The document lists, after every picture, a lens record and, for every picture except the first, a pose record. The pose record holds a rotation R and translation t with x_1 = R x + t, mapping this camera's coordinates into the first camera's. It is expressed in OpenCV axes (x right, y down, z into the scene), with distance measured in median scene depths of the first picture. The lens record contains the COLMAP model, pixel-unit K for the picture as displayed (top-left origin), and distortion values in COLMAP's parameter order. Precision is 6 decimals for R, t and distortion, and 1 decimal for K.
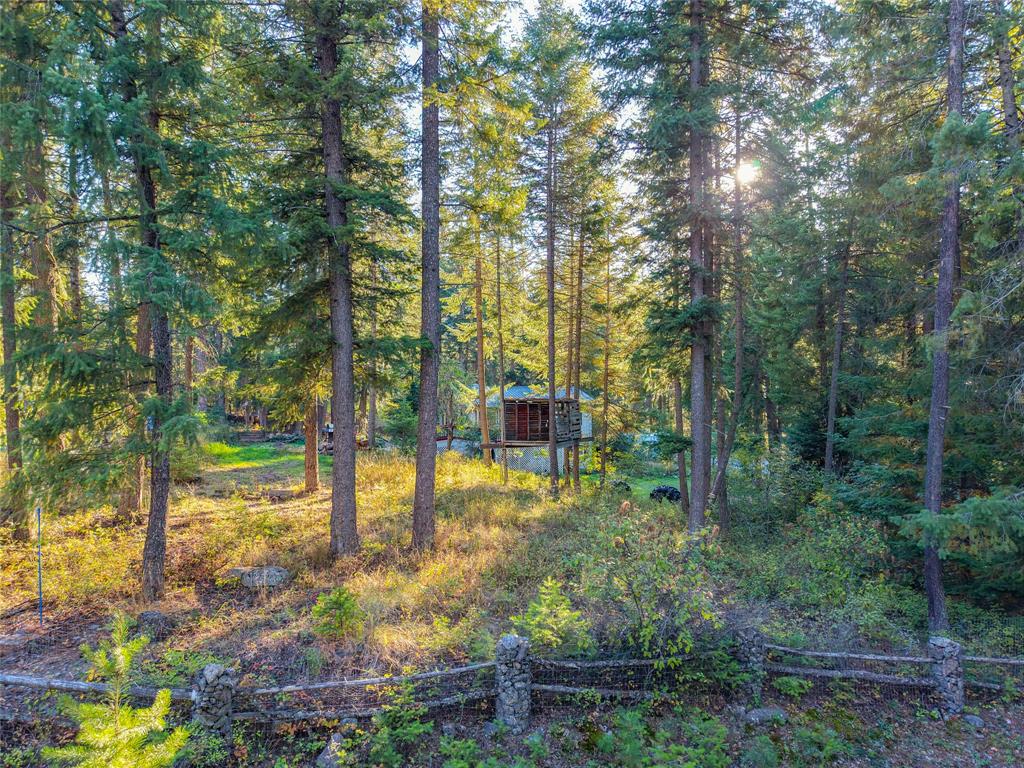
lens RADIAL K [[678.4, 0, 512.0], [0, 678.4, 384.0], [0, 0, 1]] dist [0.030608, -0.025350]
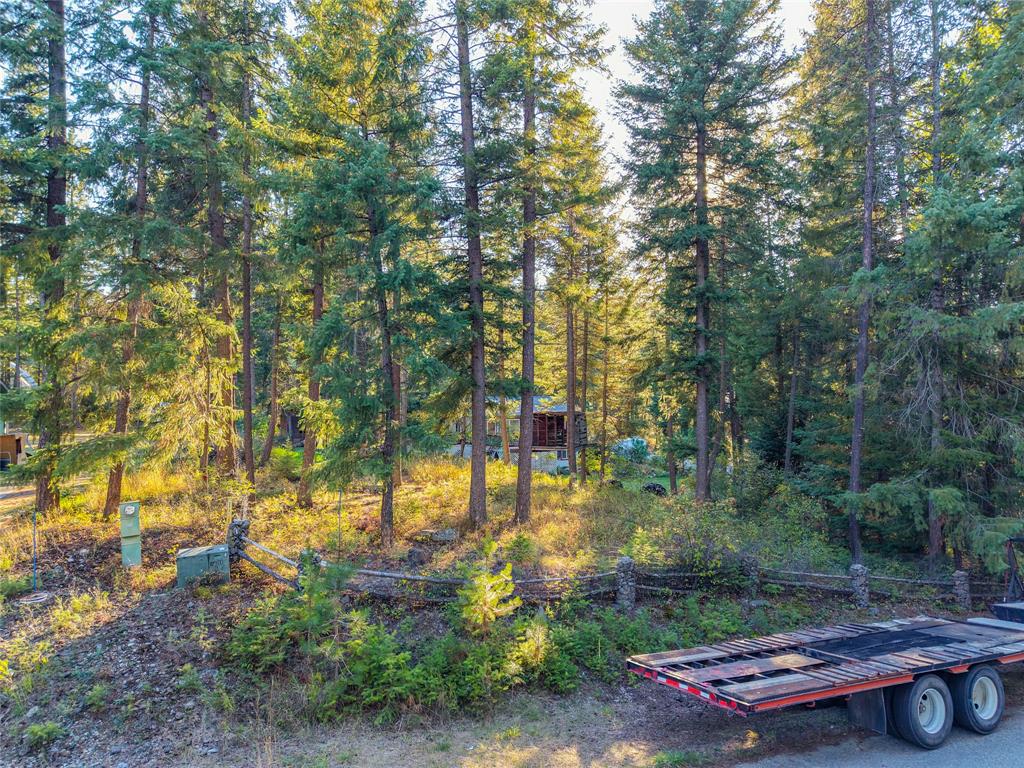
lens RADIAL K [[678.4, 0, 512.0], [0, 678.4, 384.0], [0, 0, 1]] dist [0.030608, -0.025350]
pose [[0.998090, 0.005371, 0.061540, -0.271314], [-0.005147, 0.999980, -0.003803, -0.056761], [-0.061560, 0.003479, 0.998097, -0.520242]]
